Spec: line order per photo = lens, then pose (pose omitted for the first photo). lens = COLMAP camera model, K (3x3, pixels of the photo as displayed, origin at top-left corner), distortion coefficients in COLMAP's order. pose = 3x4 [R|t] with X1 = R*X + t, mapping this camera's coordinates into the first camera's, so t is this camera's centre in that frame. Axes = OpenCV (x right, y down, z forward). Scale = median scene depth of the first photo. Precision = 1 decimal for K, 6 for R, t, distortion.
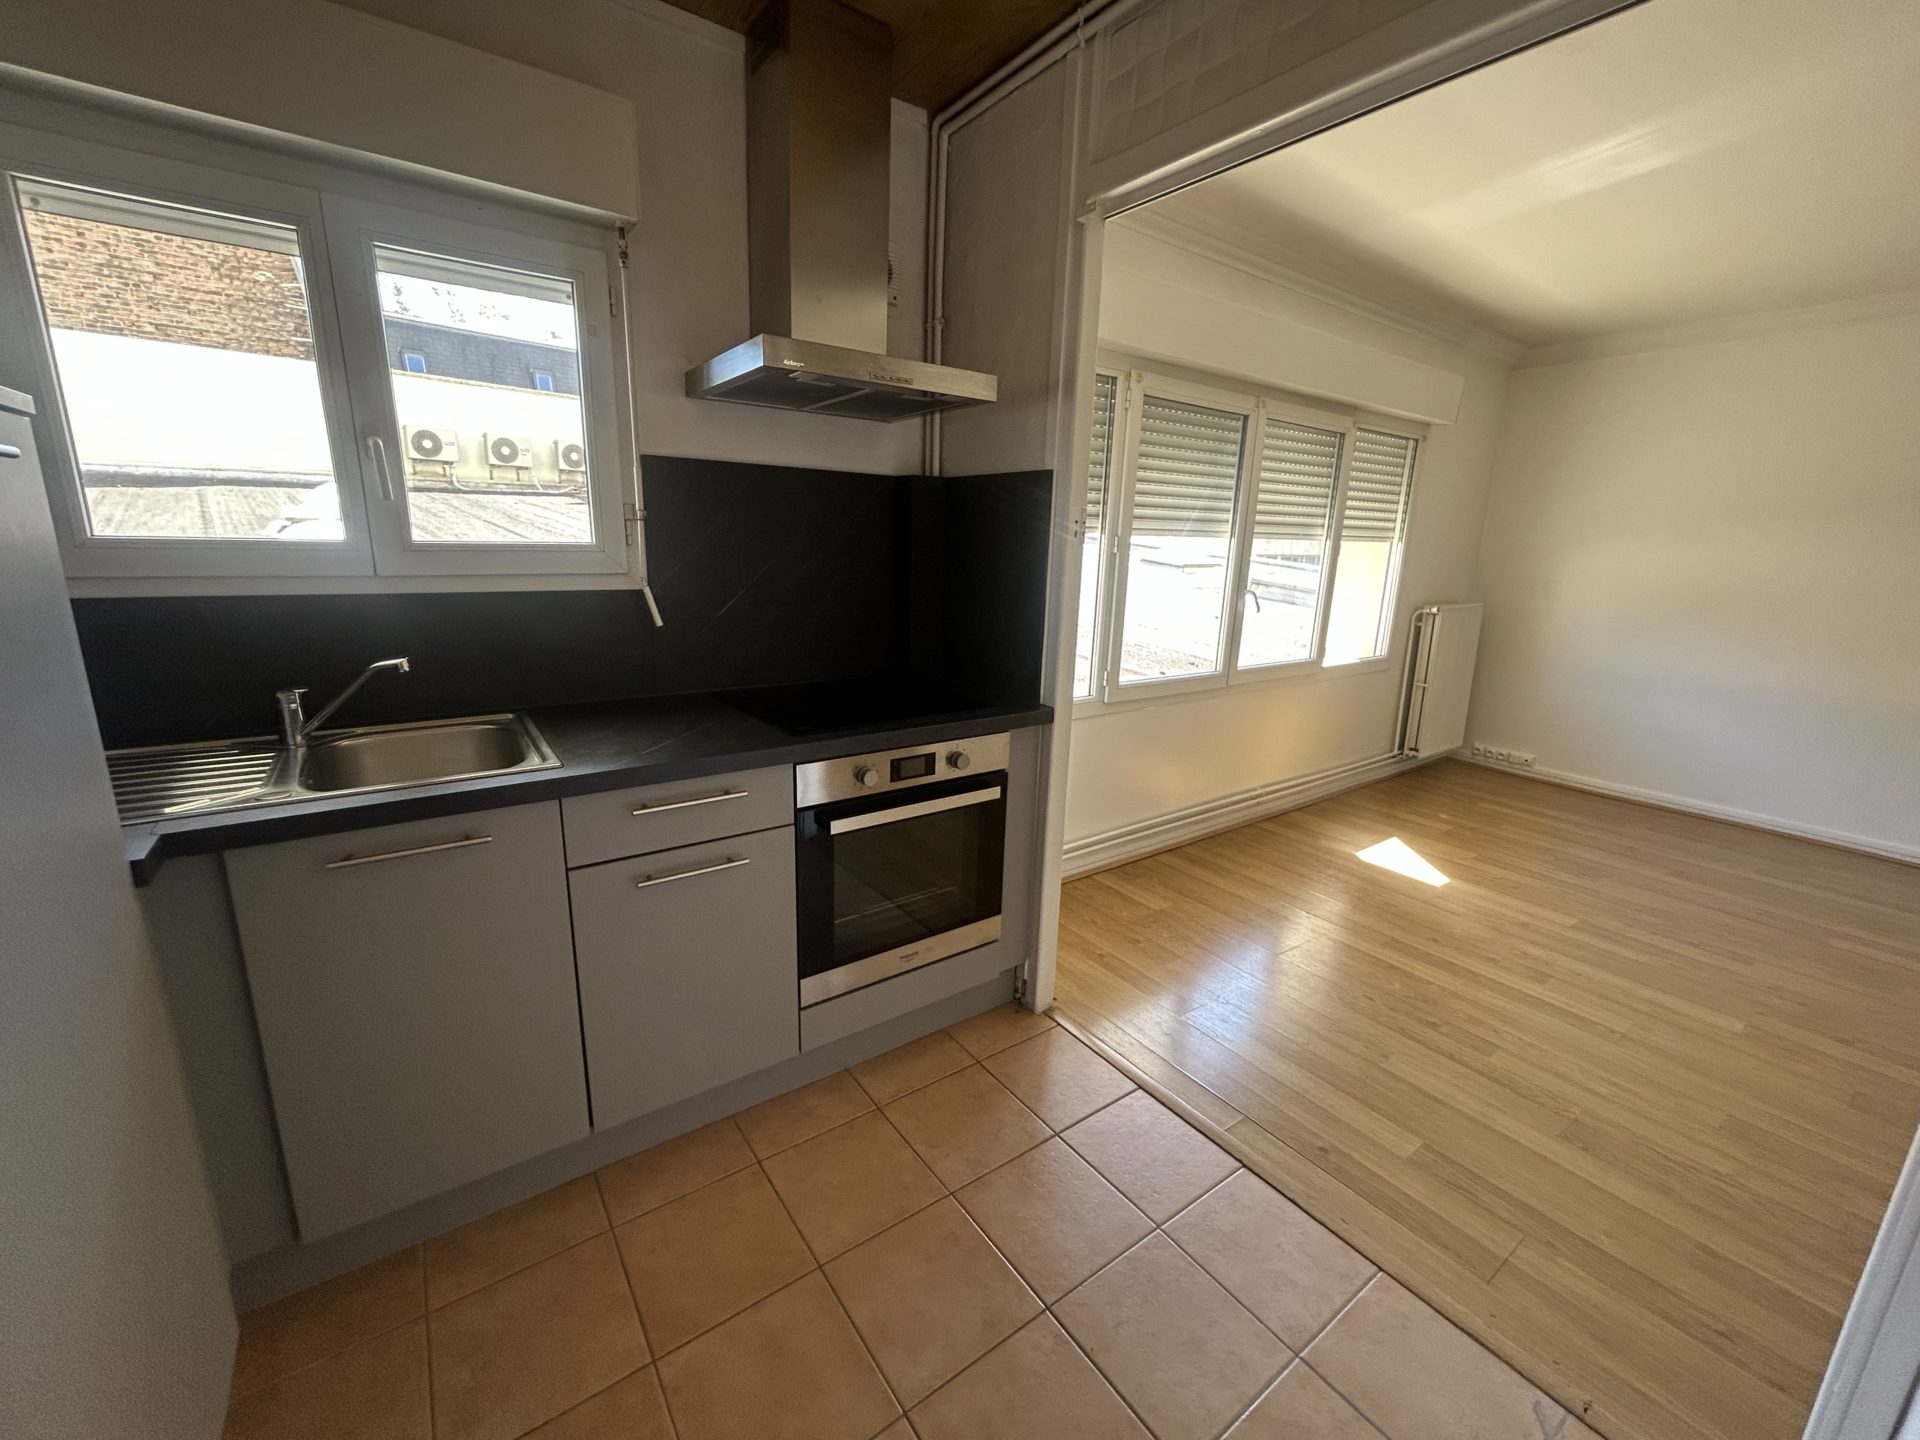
lens RADIAL K [[759.2, 0, 960.0], [0, 759.2, 720.0], [0, 0, 1]] dist [-0.005254, -0.000301]
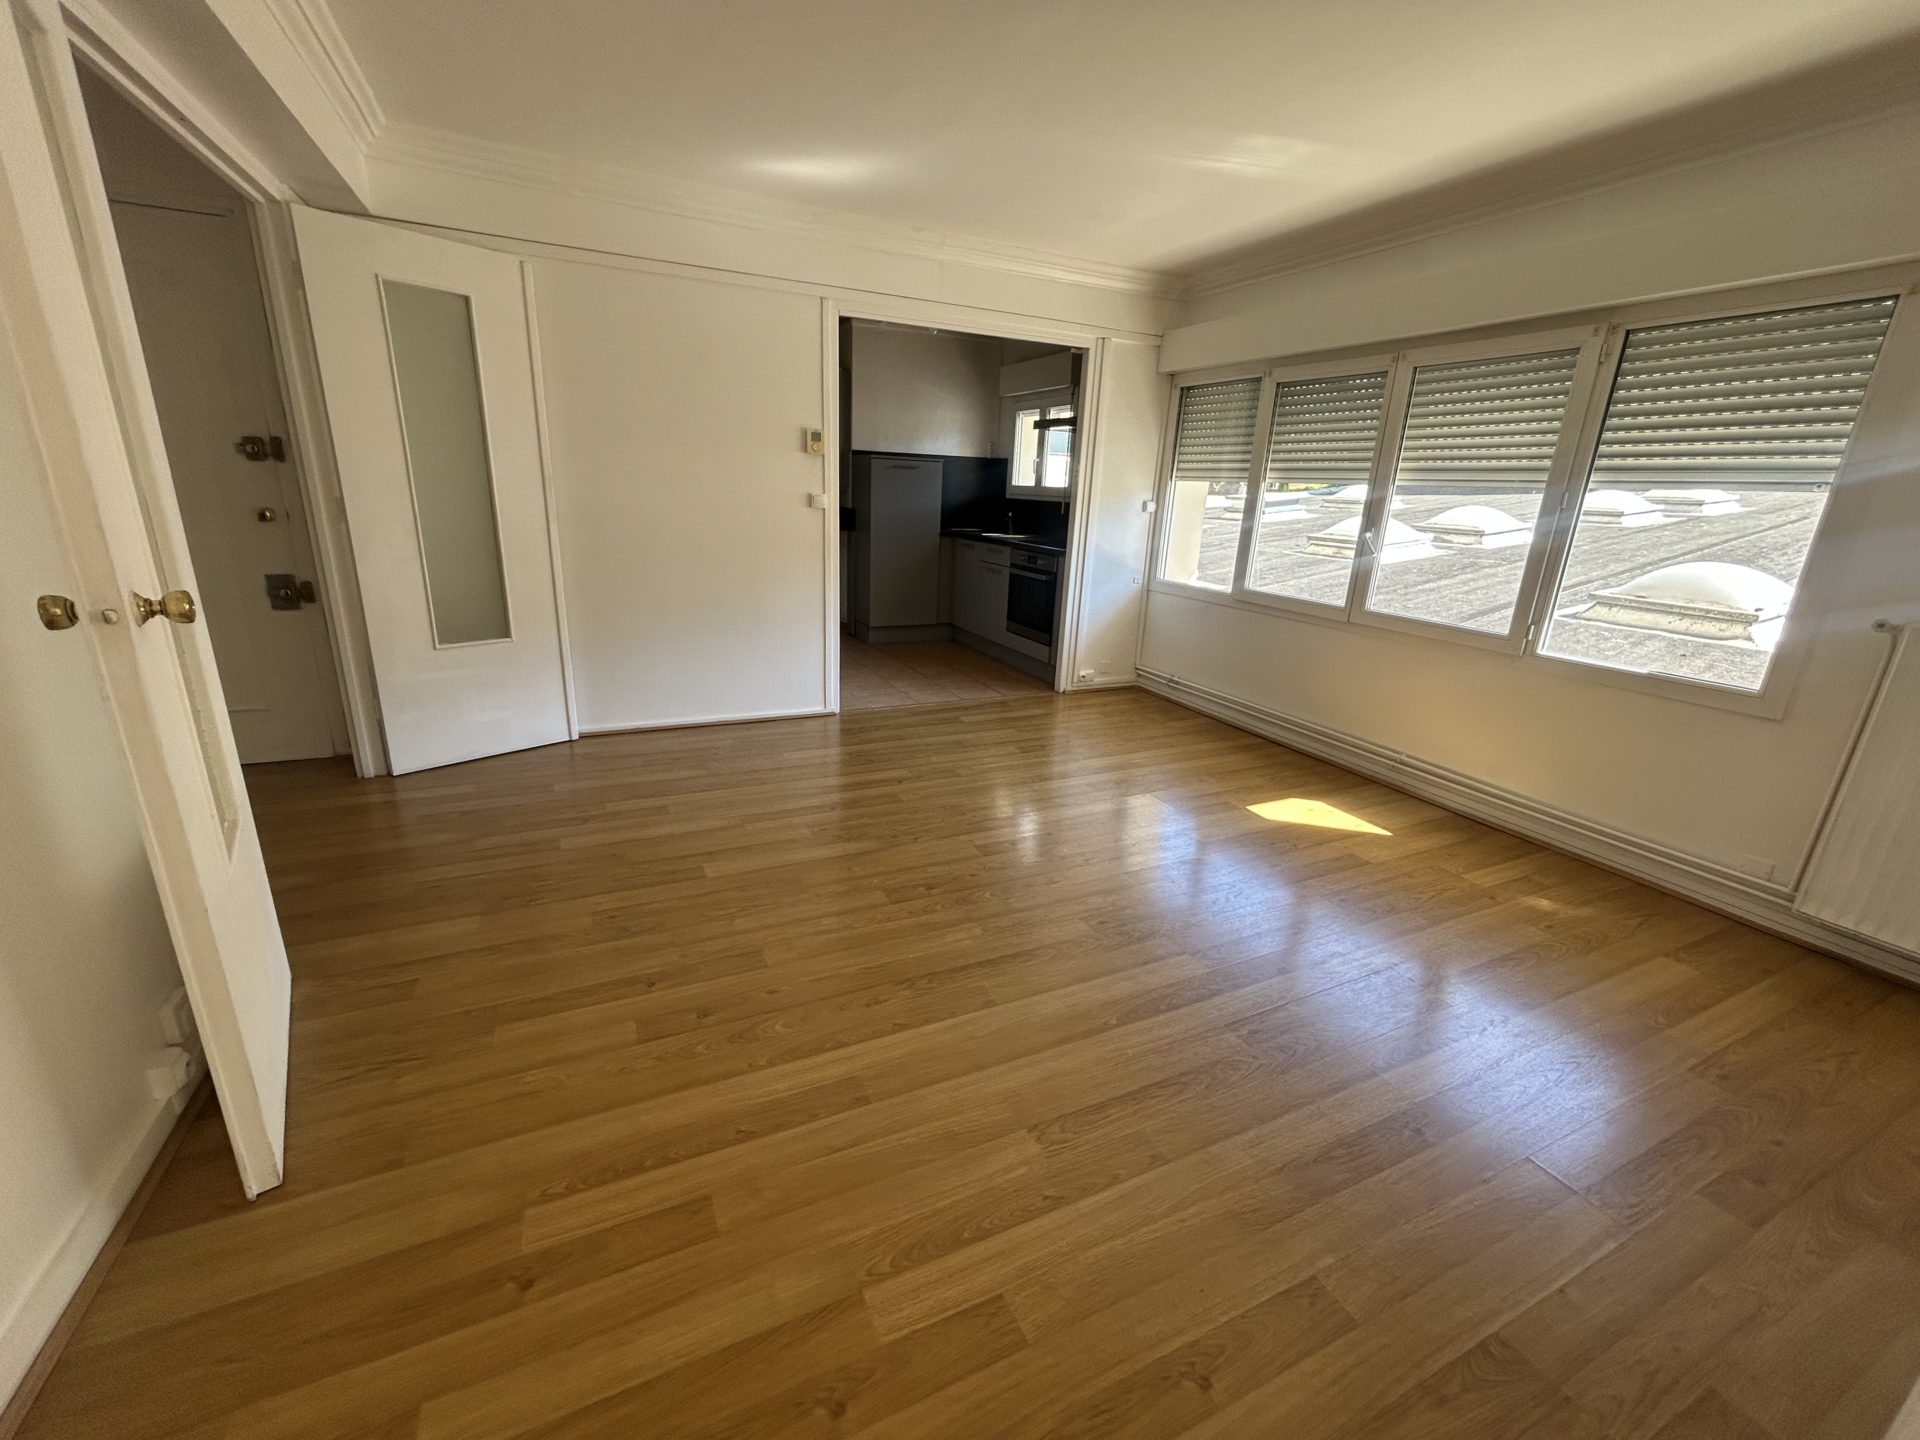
lens RADIAL K [[780.5, 0, 960.0], [0, 780.5, 720.0], [0, 0, 1]] dist [-0.008978, -0.000080]
pose [[-0.167064, 0.251543, -0.953318, 1.591463], [-0.273616, 0.917099, 0.289936, -0.090178], [0.947219, 0.309281, -0.084388, 0.629215]]
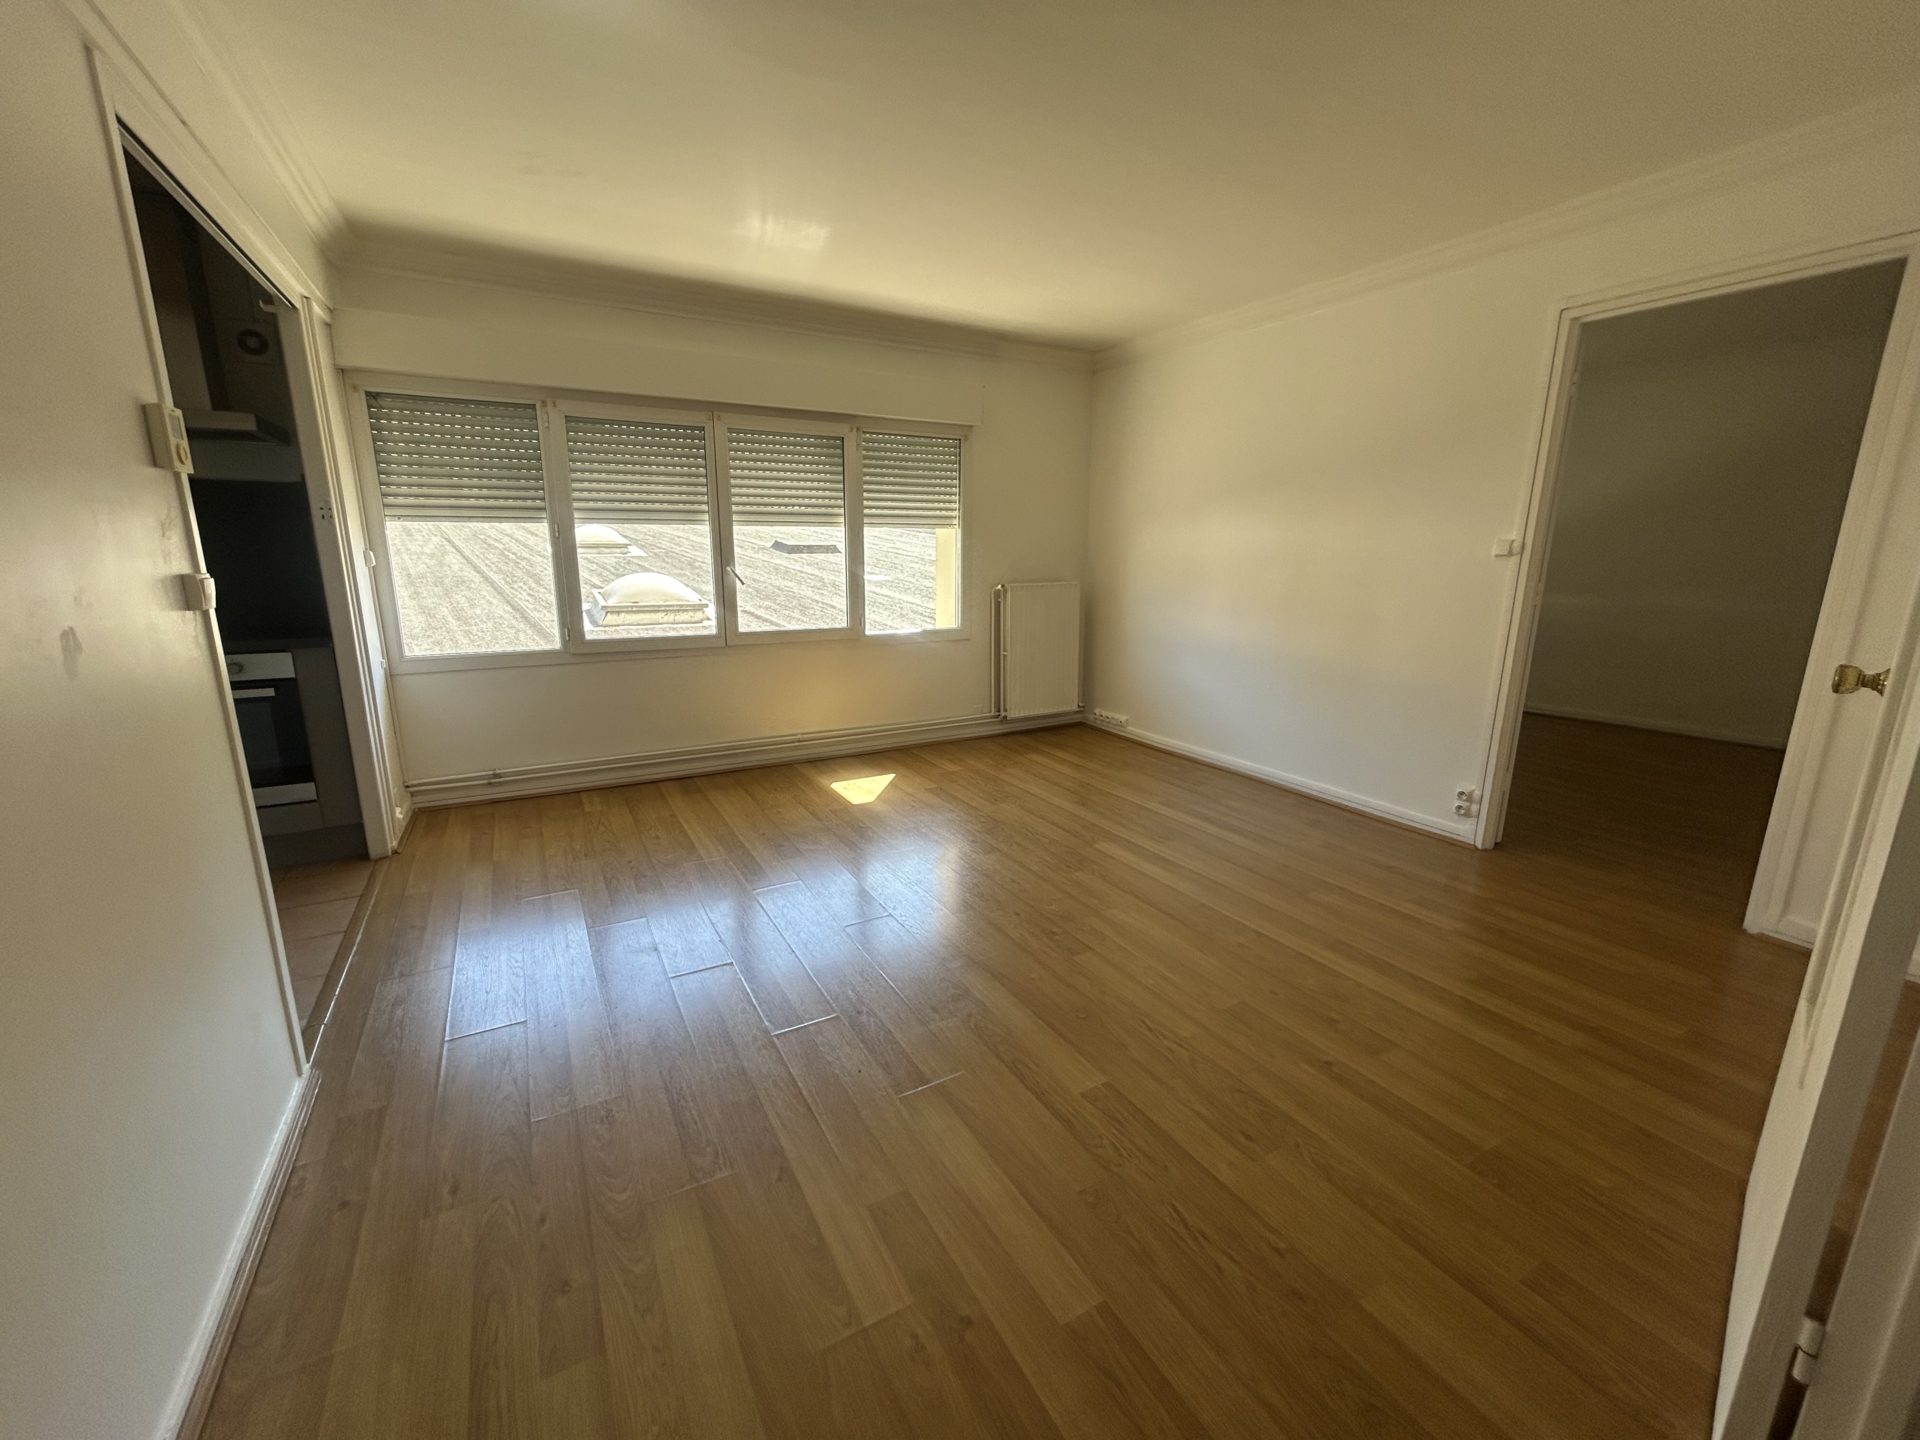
lens RADIAL K [[767.5, 0, 960.0], [0, 767.5, 720.0], [0, 0, 1]] dist [0.000408, 0.000205]
pose [[0.994702, 0.002726, -0.102764, 0.879868], [-0.004077, 0.999908, -0.012932, 0.092647], [0.102720, 0.013283, 0.994622, -0.203849]]
